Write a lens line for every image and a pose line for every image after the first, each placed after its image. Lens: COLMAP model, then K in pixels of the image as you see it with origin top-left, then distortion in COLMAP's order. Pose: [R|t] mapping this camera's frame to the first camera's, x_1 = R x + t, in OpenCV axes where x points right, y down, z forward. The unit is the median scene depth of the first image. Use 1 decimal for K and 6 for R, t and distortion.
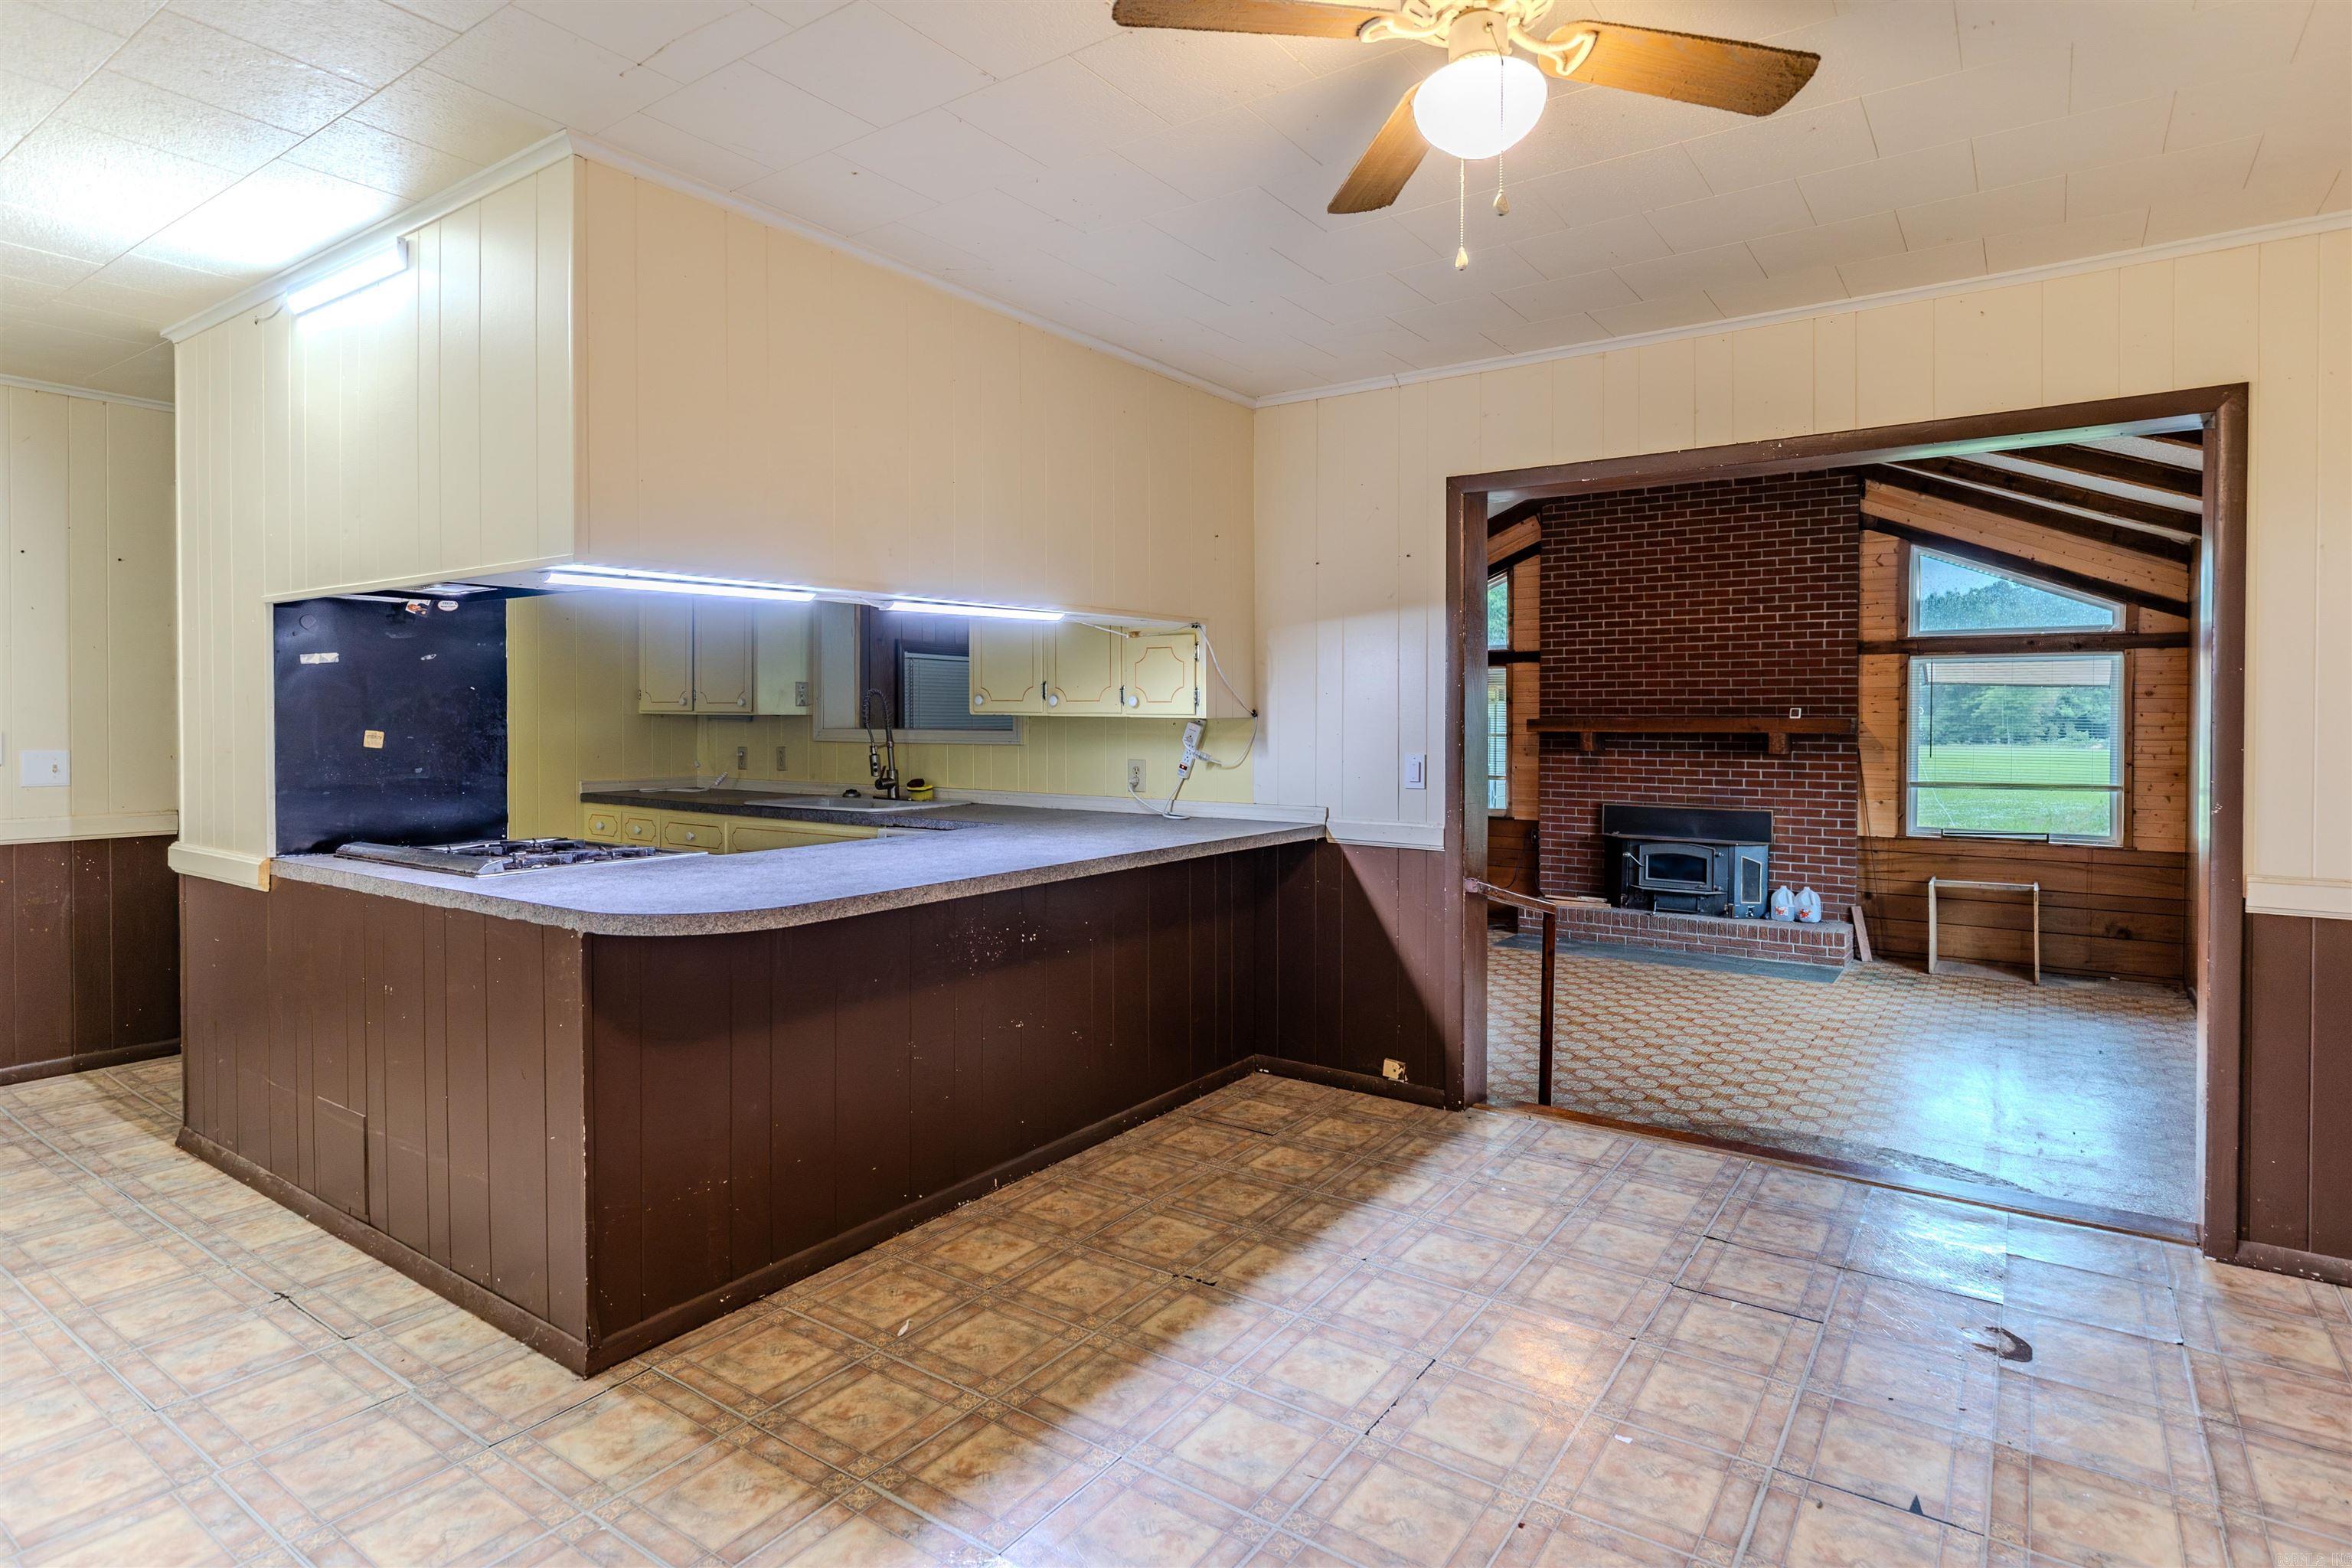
lens RADIAL K [[1231.6, 0, 1217.8], [0, 1231.6, 739.1], [0, 0, 1]] dist [0.001676, -0.001140]
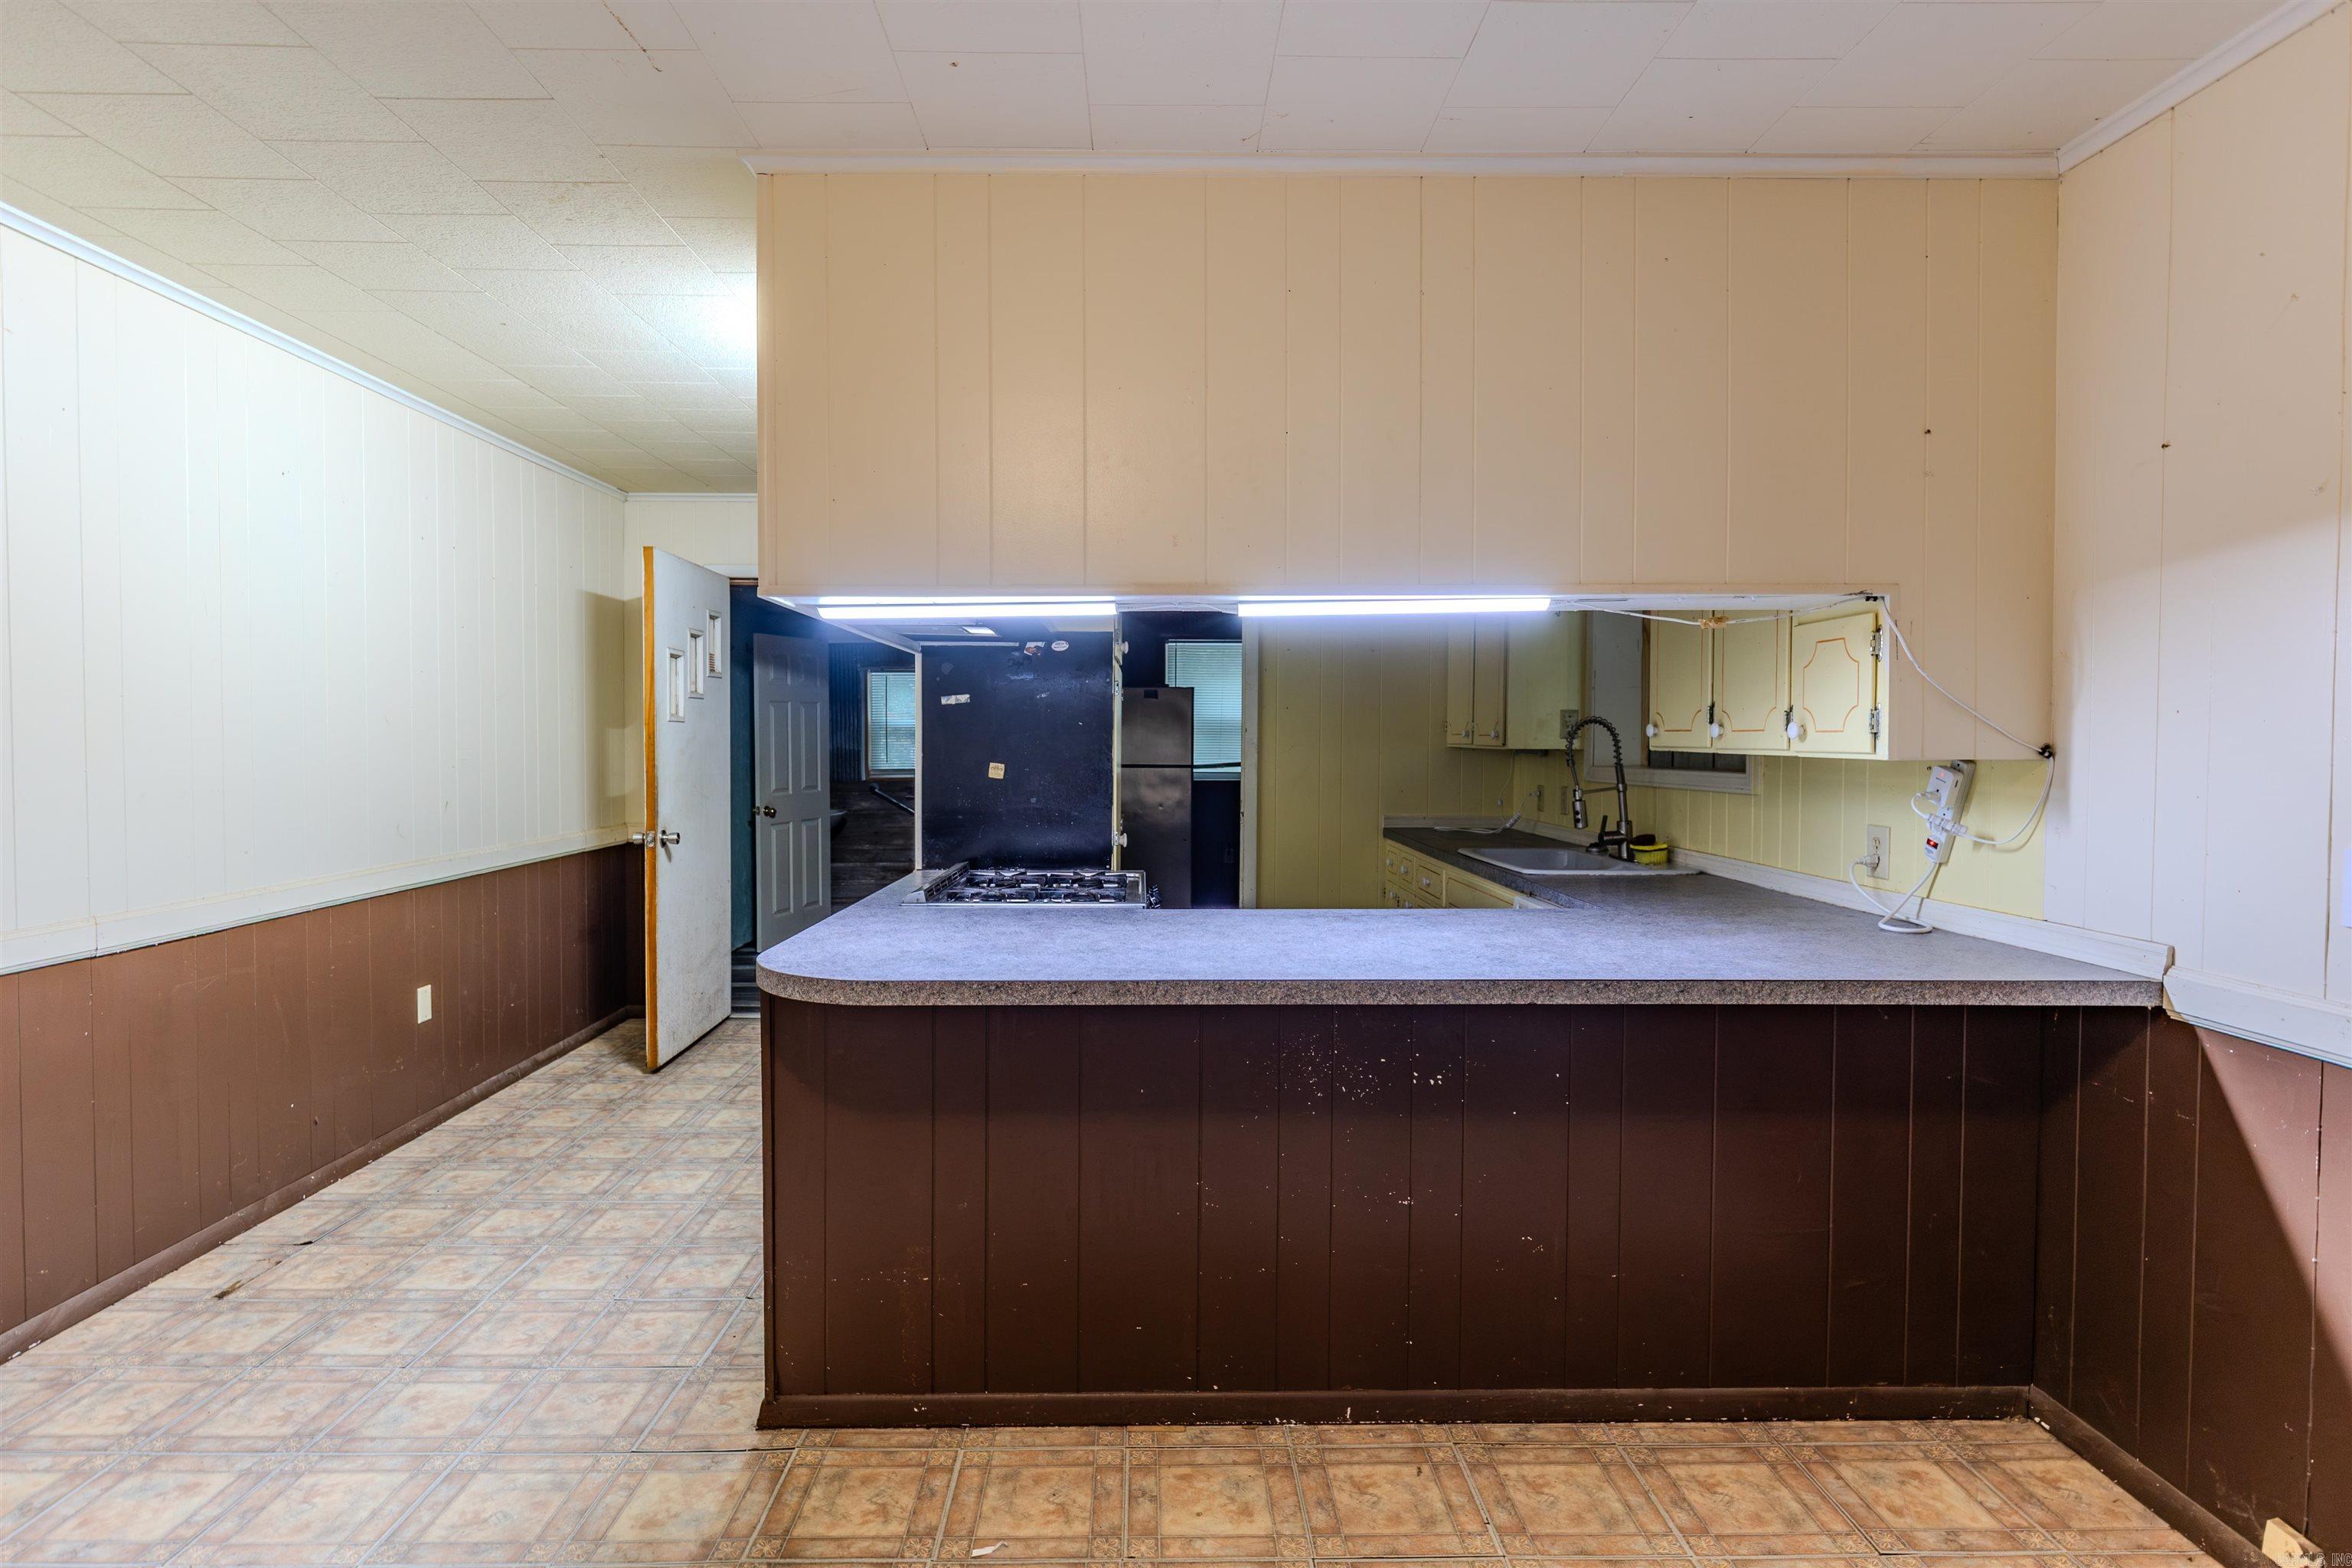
lens RADIAL K [[1231.6, 0, 1173.0], [0, 1231.6, 780.3], [0, 0, 1]] dist [0.001676, -0.001140]
pose [[0.569520, 0.026060, -0.821564, 0.334206], [-0.019601, 0.999644, 0.018121, -0.014709], [0.821744, 0.005784, 0.569828, 0.507289]]
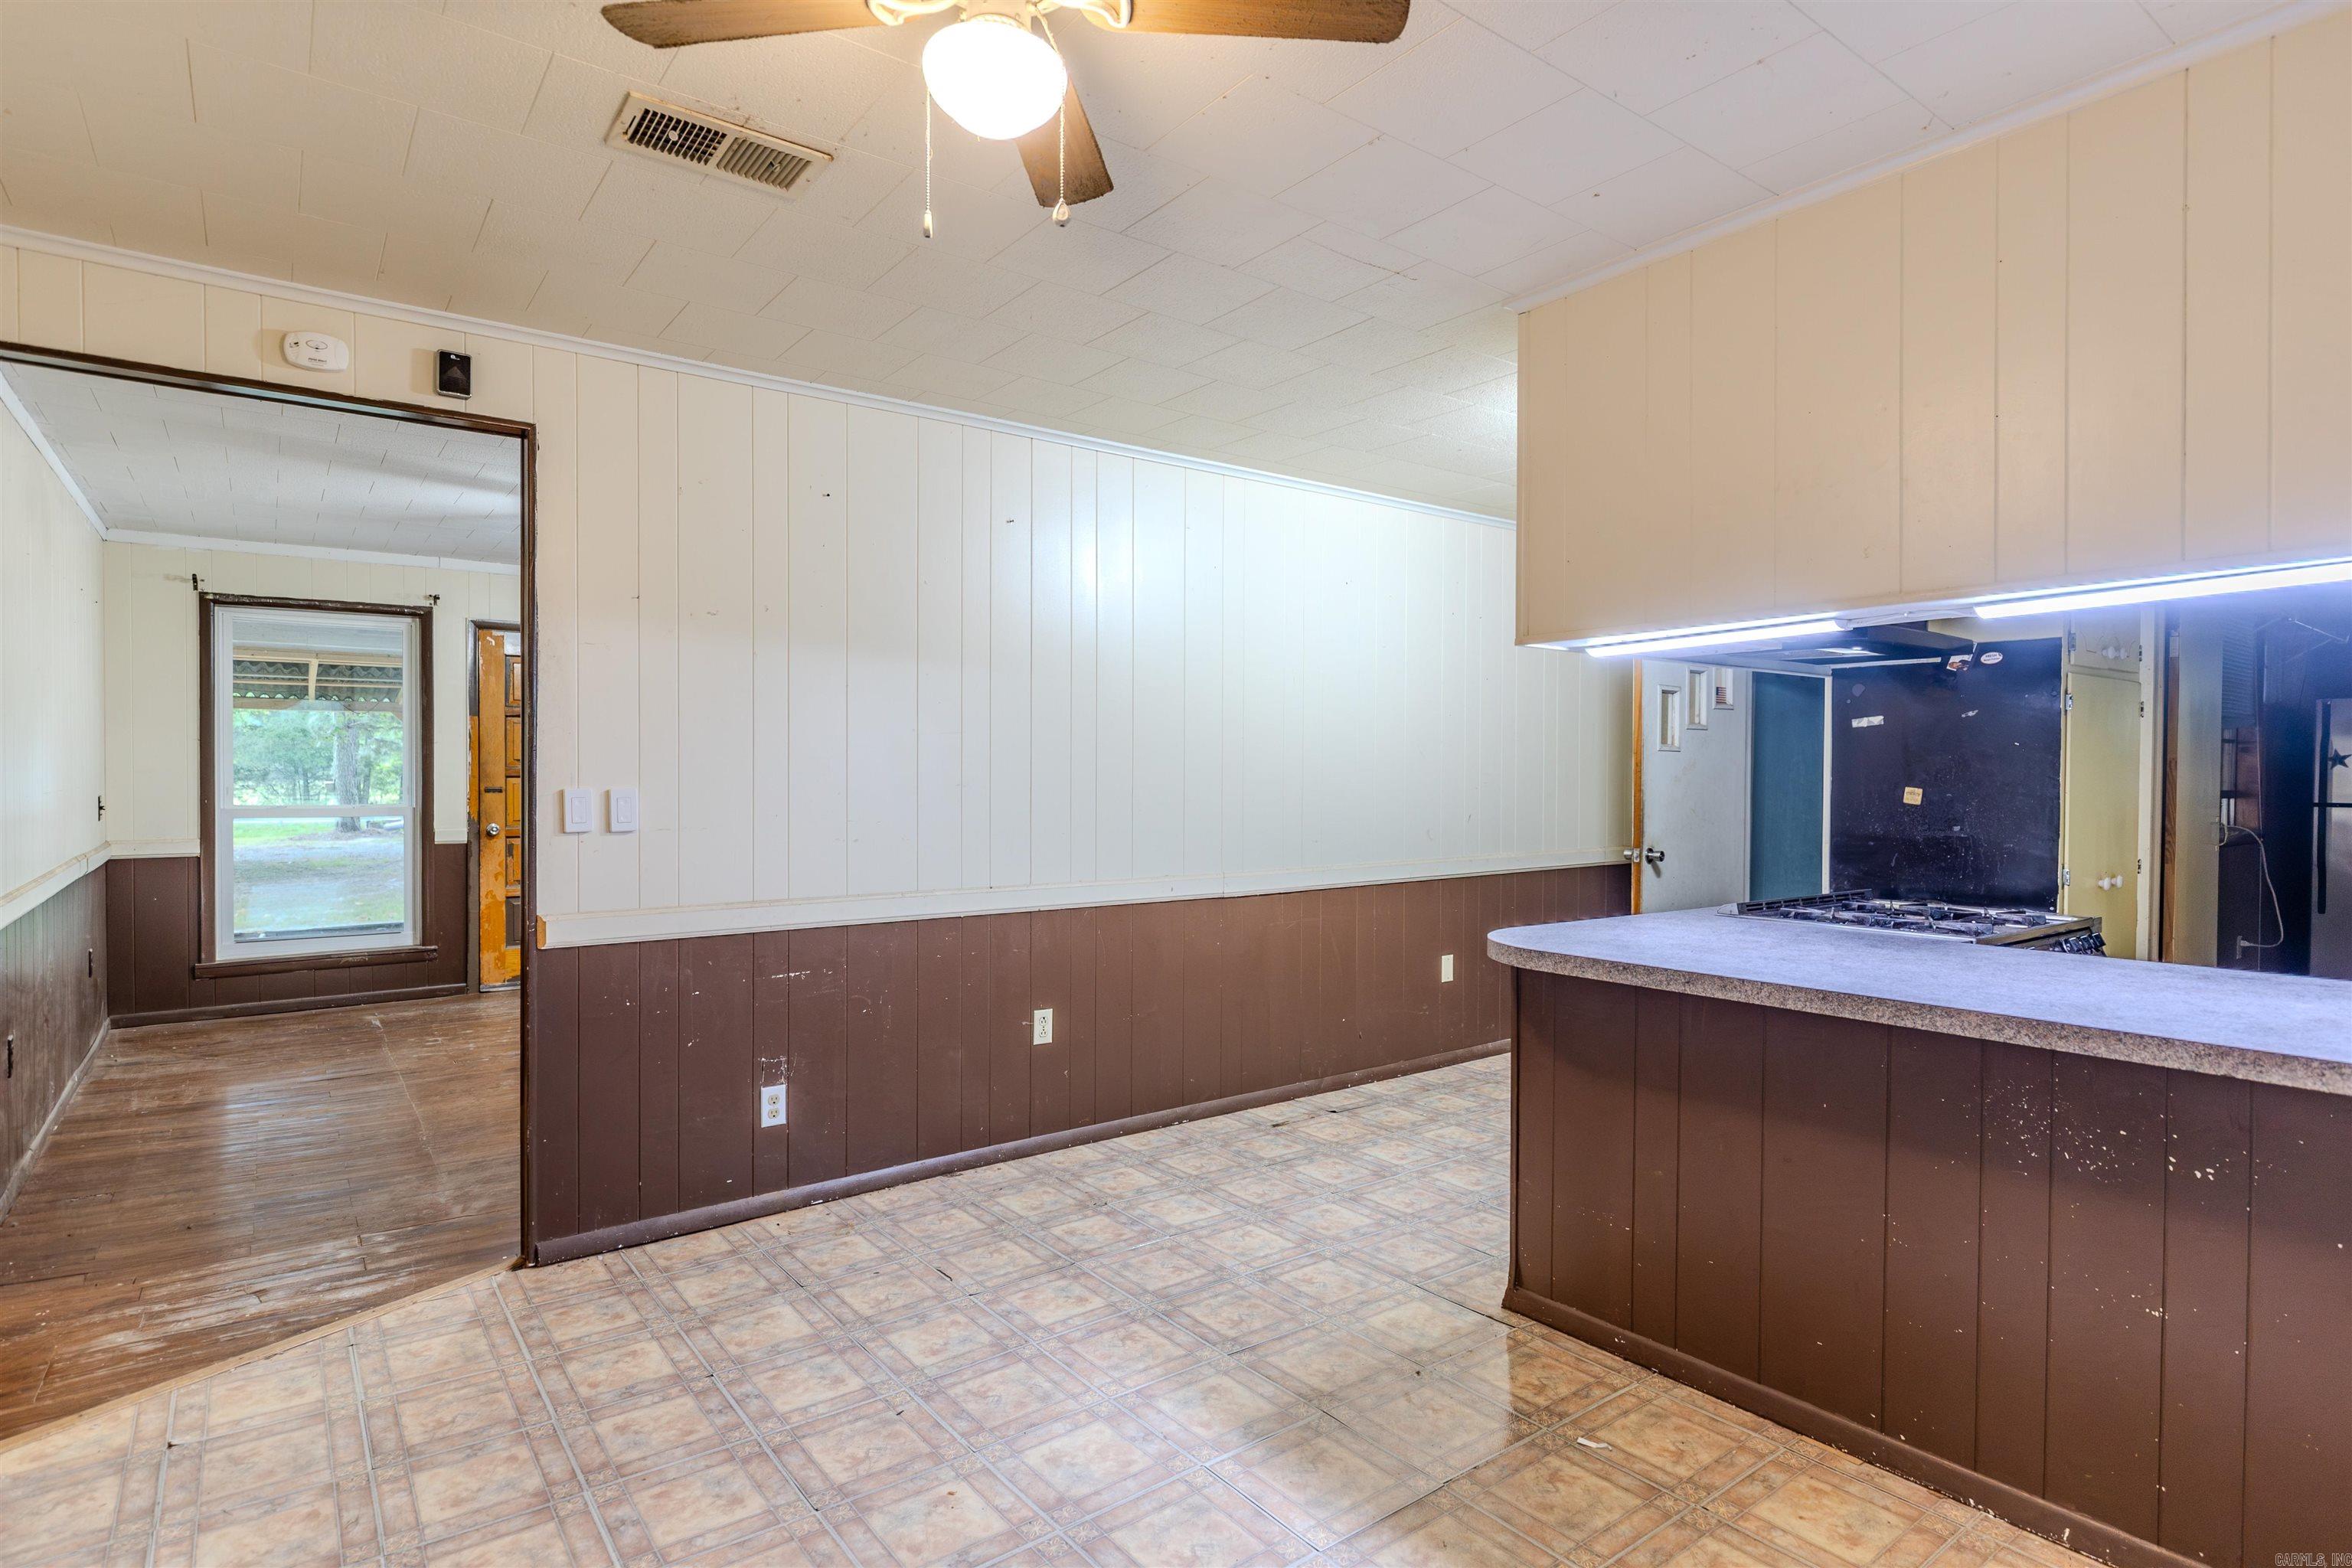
lens RADIAL K [[1231.6, 0, 1142.3], [0, 1231.6, 790.3], [0, 0, 1]] dist [0.001676, -0.001140]
pose [[-0.346938, 0.009083, -0.937844, 0.544904], [-0.025231, 0.999501, 0.019014, -0.007978], [0.937549, 0.030259, -0.346536, 0.767011]]
